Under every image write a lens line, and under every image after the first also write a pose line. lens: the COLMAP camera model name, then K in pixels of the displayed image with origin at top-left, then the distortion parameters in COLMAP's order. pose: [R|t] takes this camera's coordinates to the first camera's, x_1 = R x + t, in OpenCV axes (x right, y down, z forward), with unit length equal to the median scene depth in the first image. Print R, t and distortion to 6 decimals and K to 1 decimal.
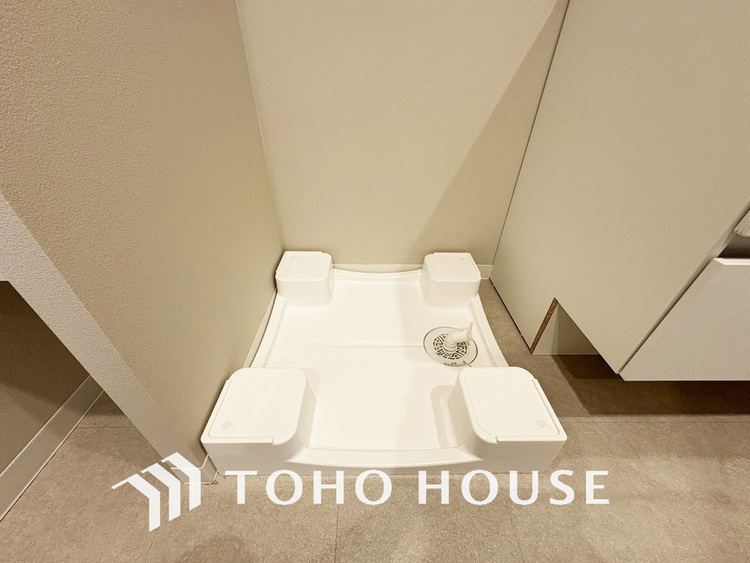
lens RADIAL K [[299.6, 0, 371.7], [0, 299.6, 280.0], [0, 0, 1]] dist [0.002187, -0.000573]
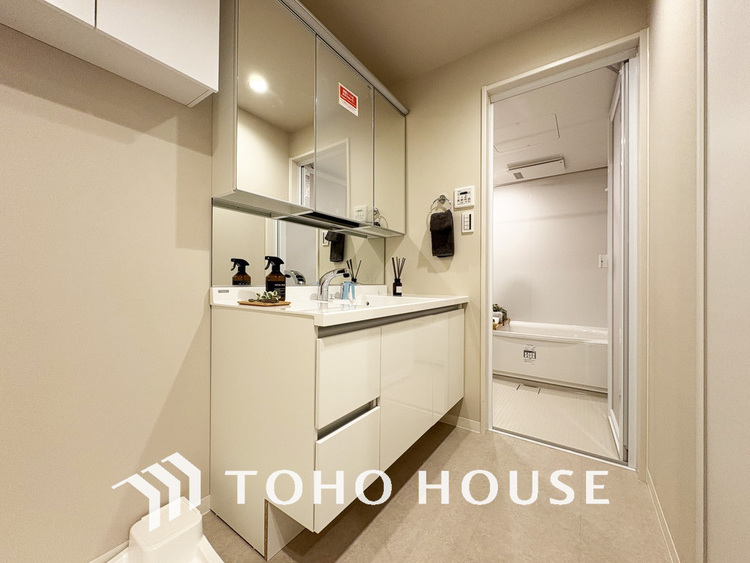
lens RADIAL K [[299.6, 0, 371.7], [0, 299.6, 279.4], [0, 0, 1]] dist [0.002187, -0.000573]
pose [[0.590509, -0.009369, 0.806977, -0.143330], [0.475212, 0.812232, -0.338308, -0.047251], [-0.652283, 0.583260, 0.484082, -0.438022]]
